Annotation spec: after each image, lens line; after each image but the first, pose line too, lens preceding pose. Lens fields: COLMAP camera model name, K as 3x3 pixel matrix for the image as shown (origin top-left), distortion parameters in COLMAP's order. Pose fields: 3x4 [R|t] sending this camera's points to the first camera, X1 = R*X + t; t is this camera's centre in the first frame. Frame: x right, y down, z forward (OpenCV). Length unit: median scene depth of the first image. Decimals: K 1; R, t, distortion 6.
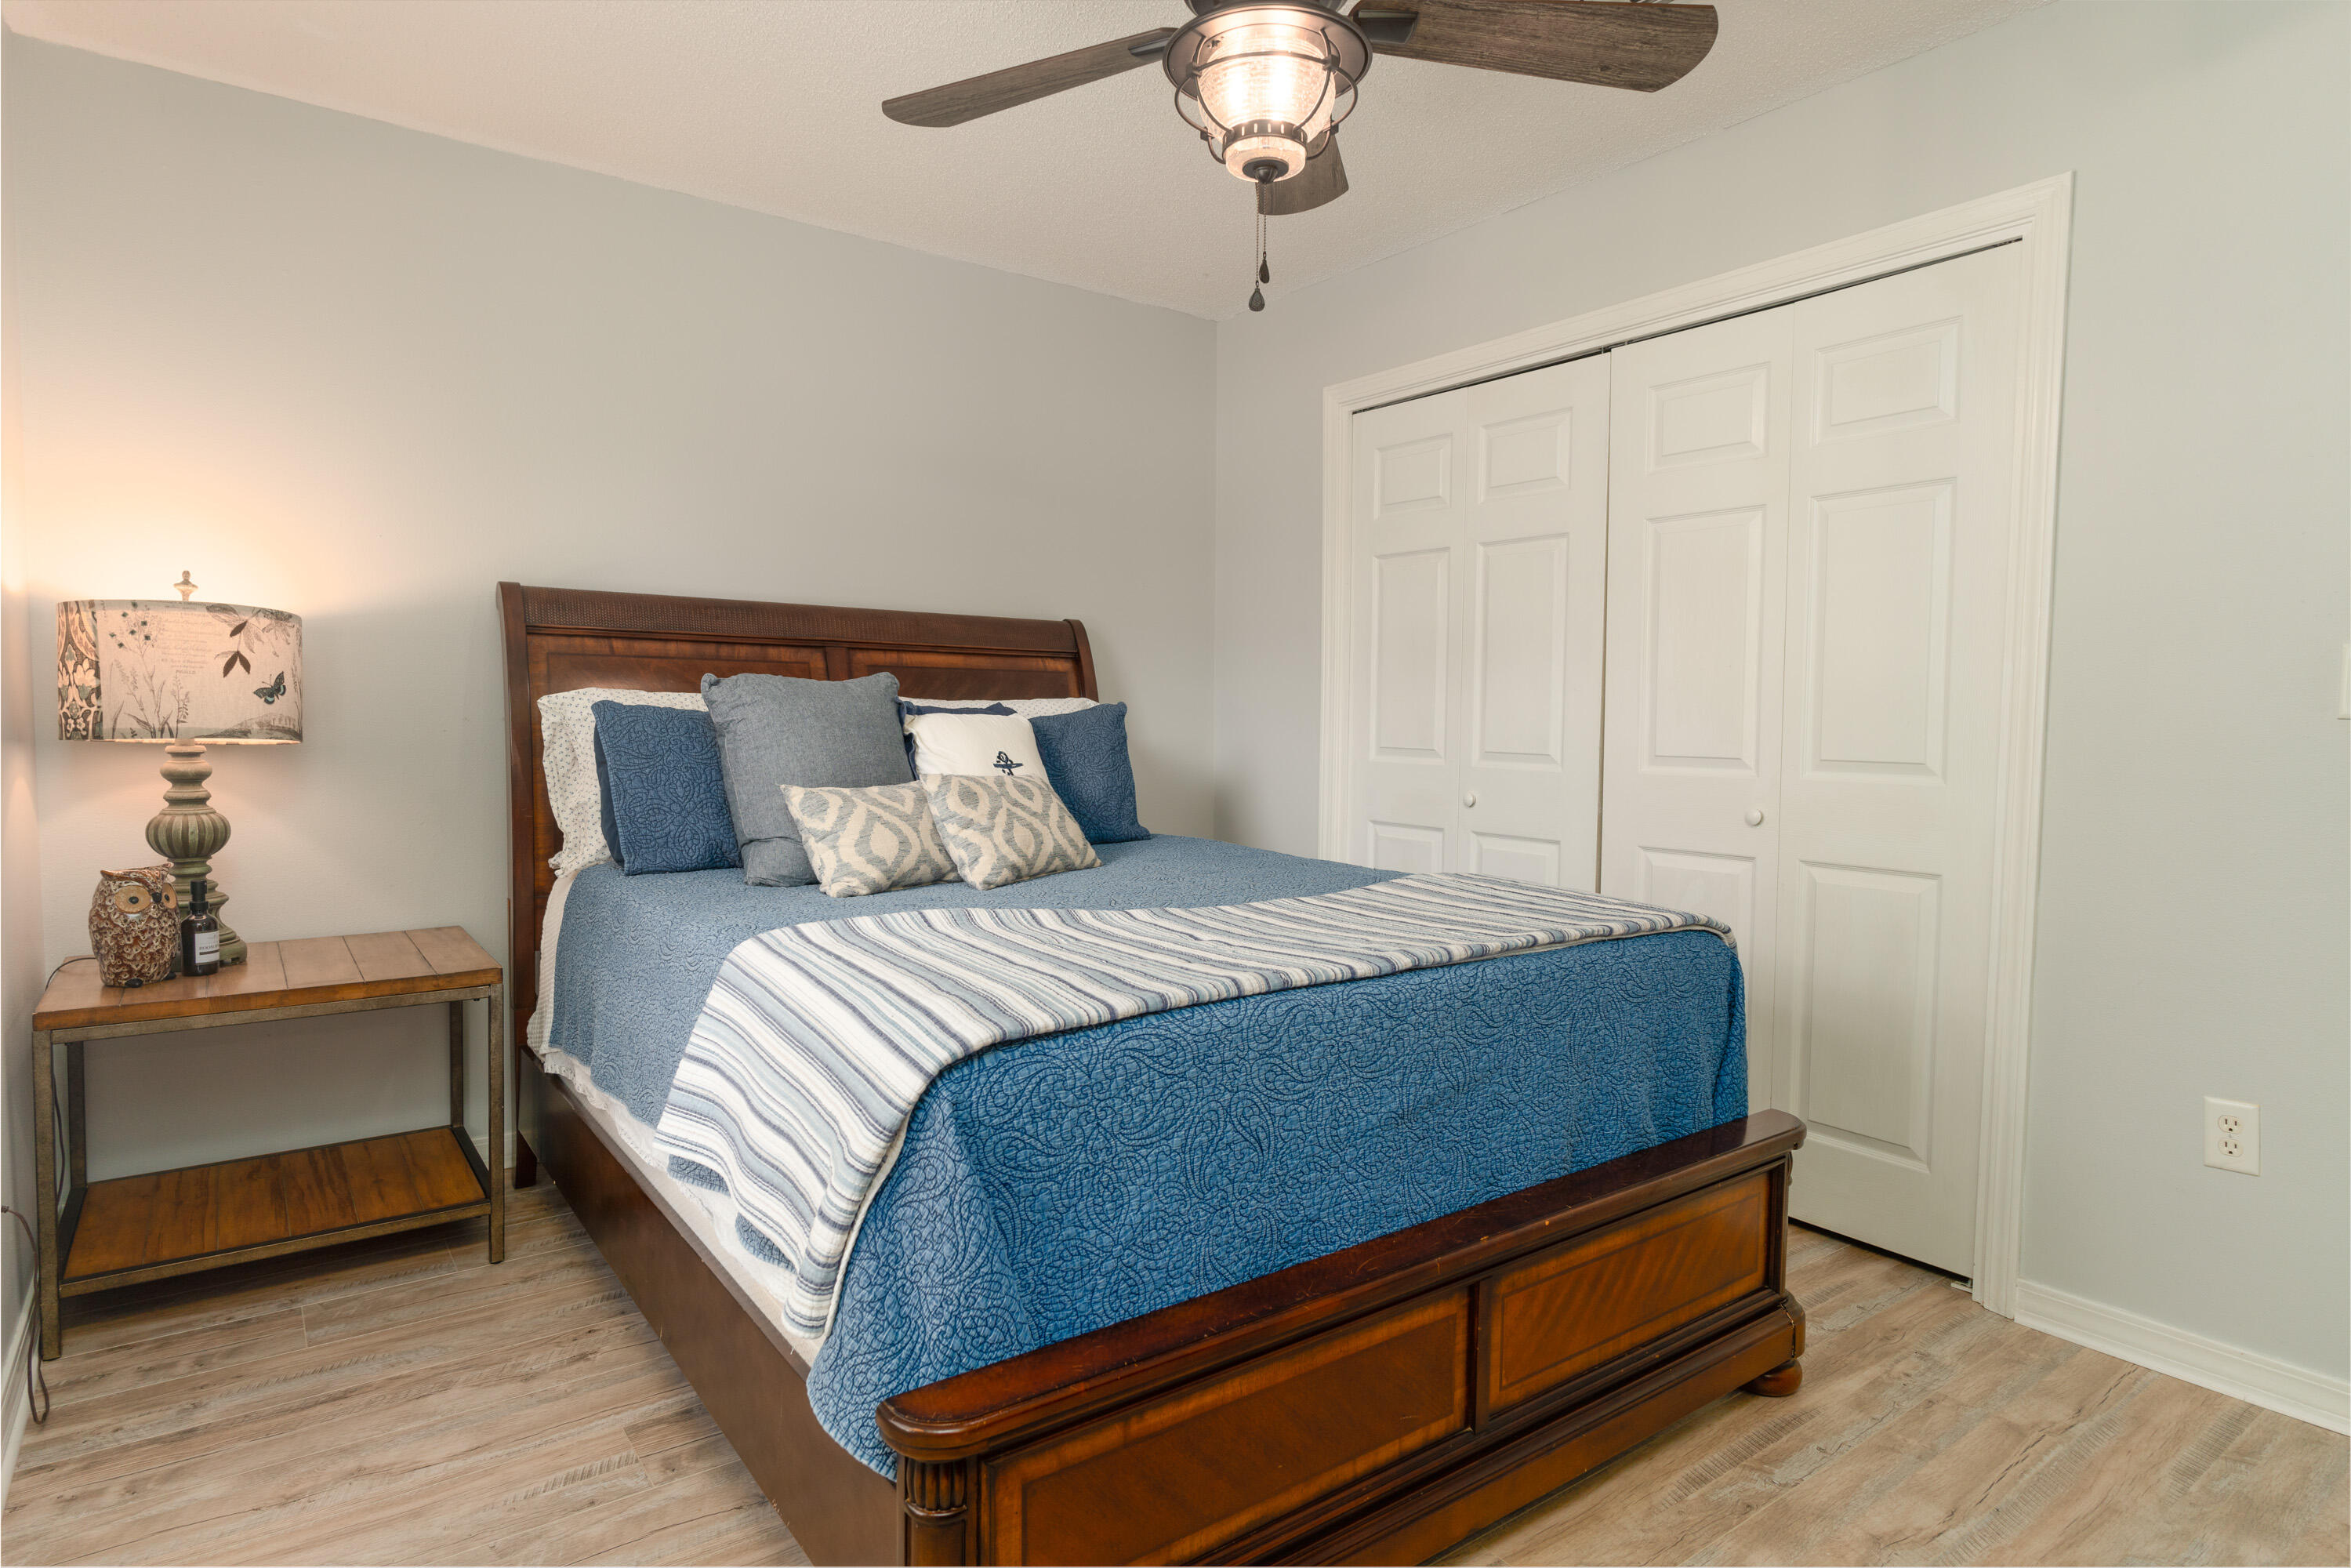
lens RADIAL K [[1305.2, 0, 1167.4], [0, 1305.2, 778.4], [0, 0, 1]] dist [0.001464, 0.000806]
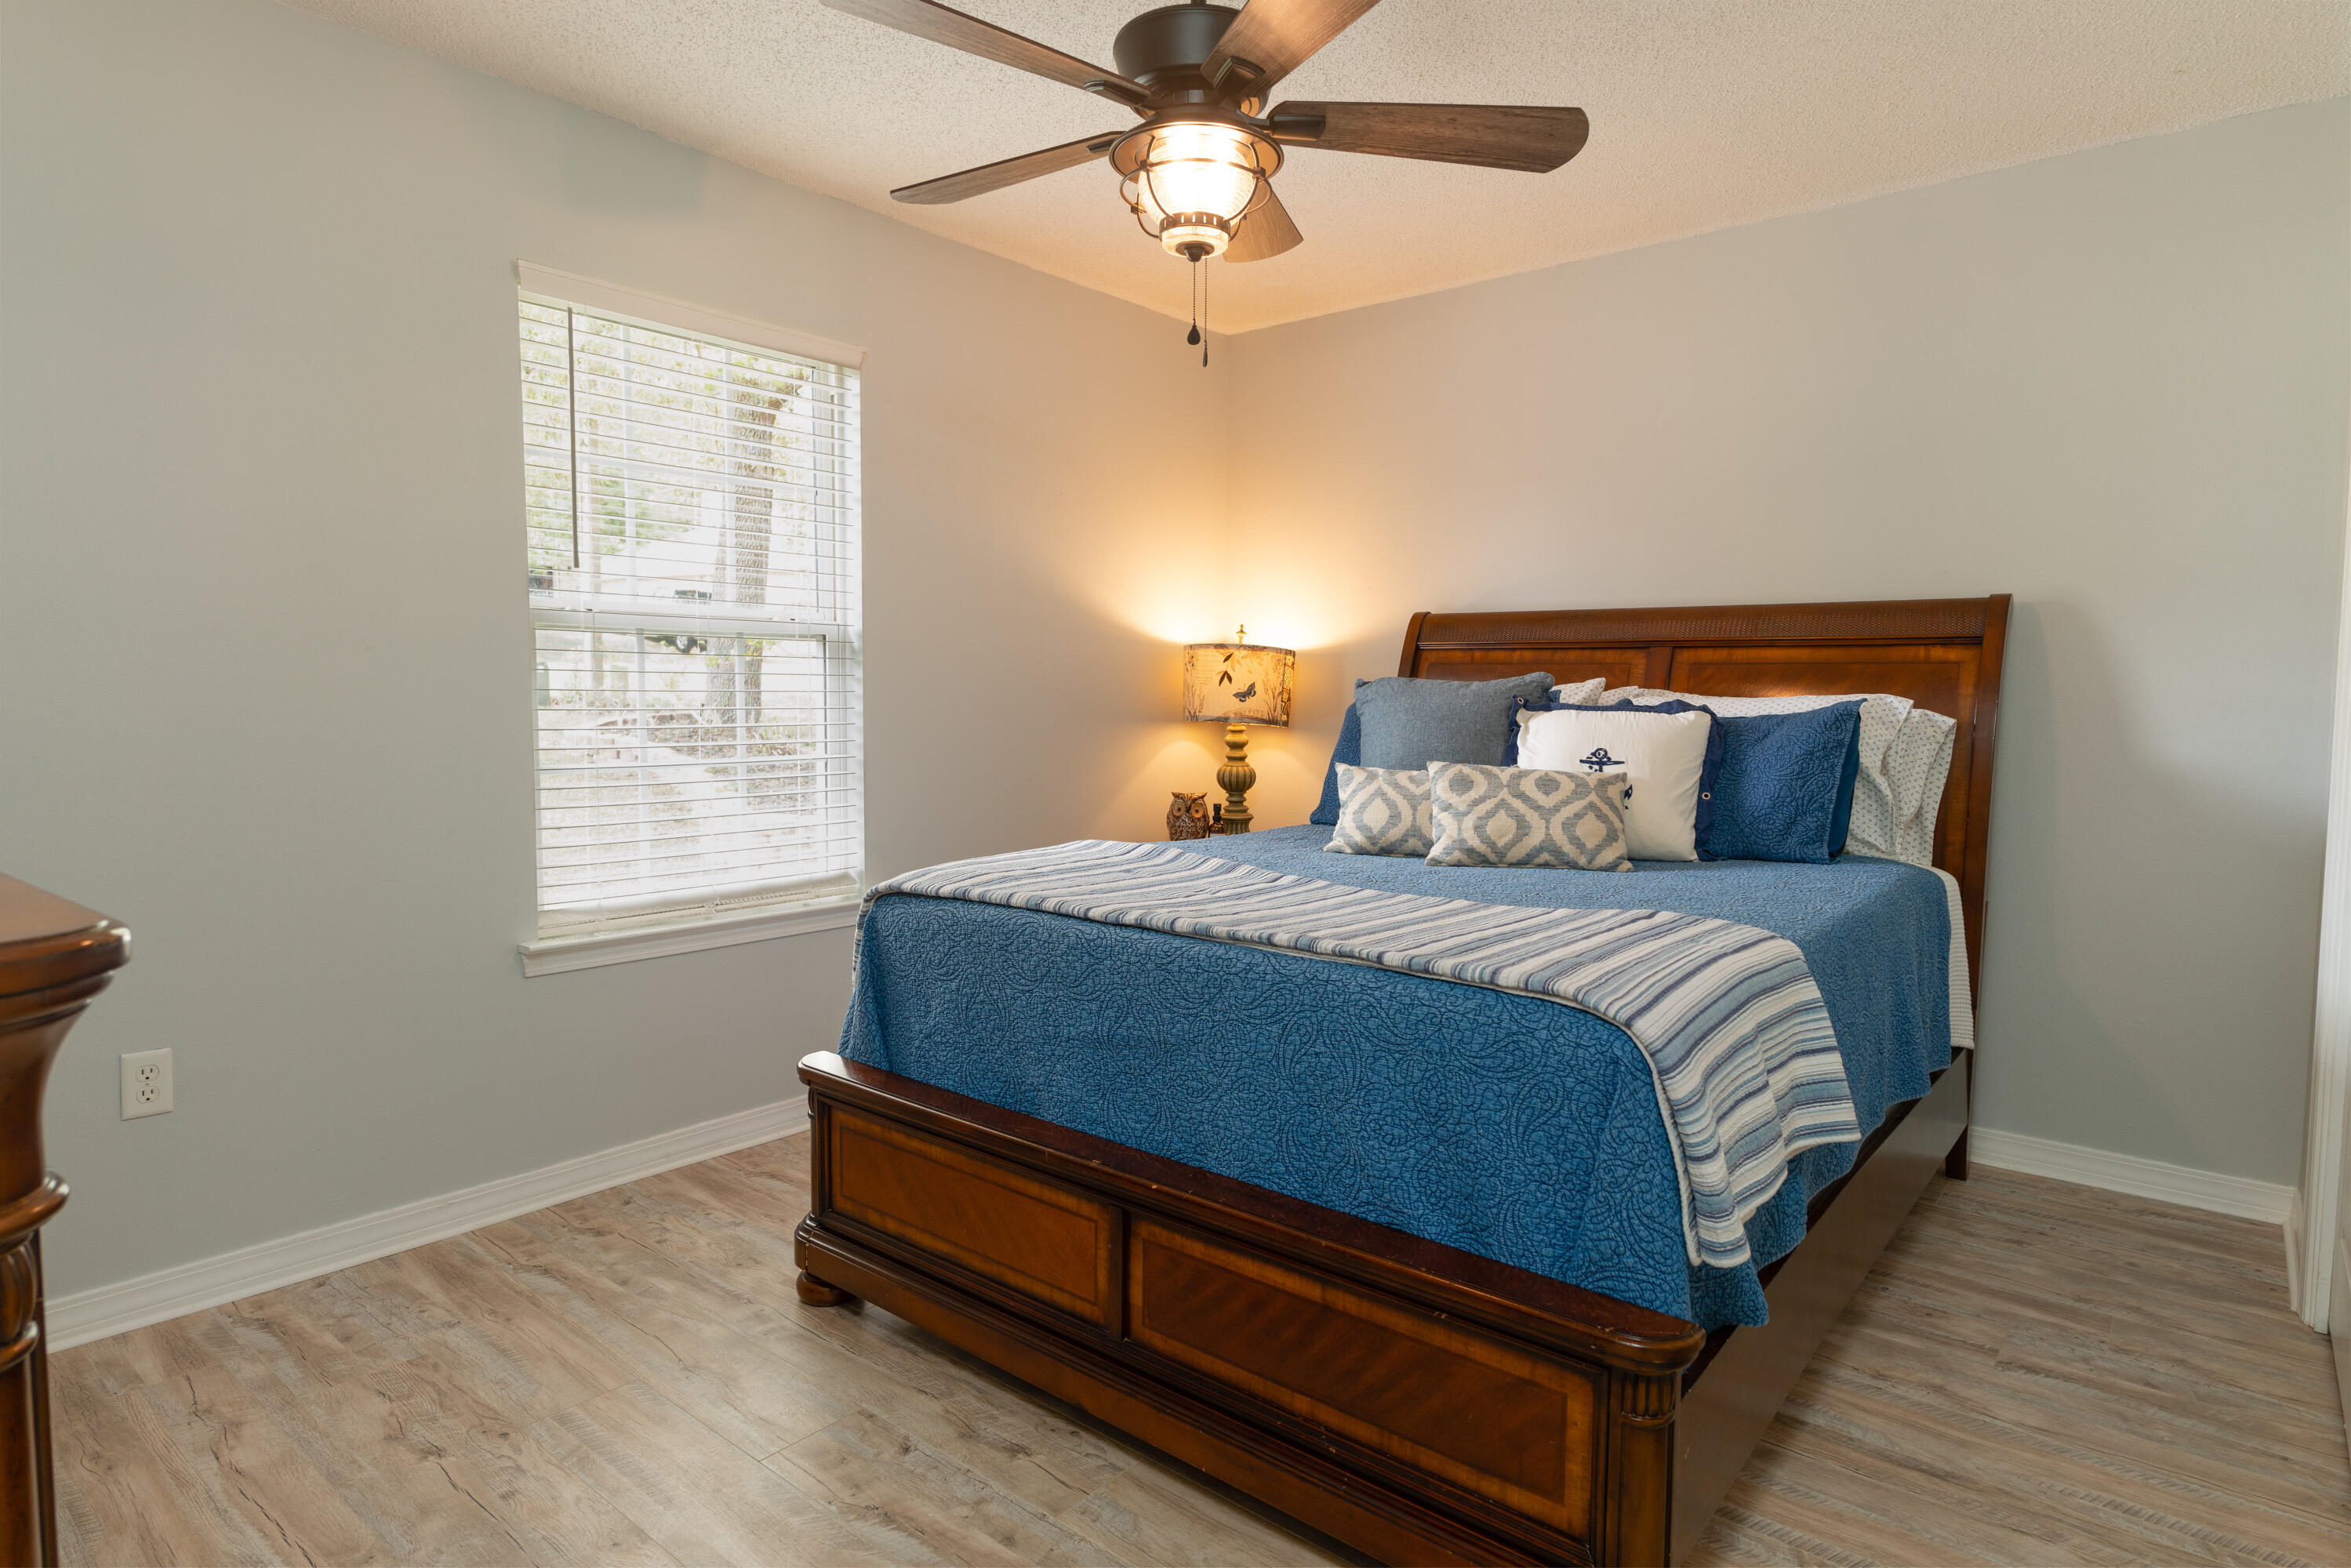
lens RADIAL K [[1305.0, 0, 1167.4], [0, 1305.0, 778.4], [0, 0, 1]] dist [0.001464, 0.000806]
pose [[0.225574, 0.054328, -0.972710, 0.907435], [-0.057817, 0.997431, 0.042301, -0.024068], [0.972509, 0.046697, 0.228135, 0.525225]]
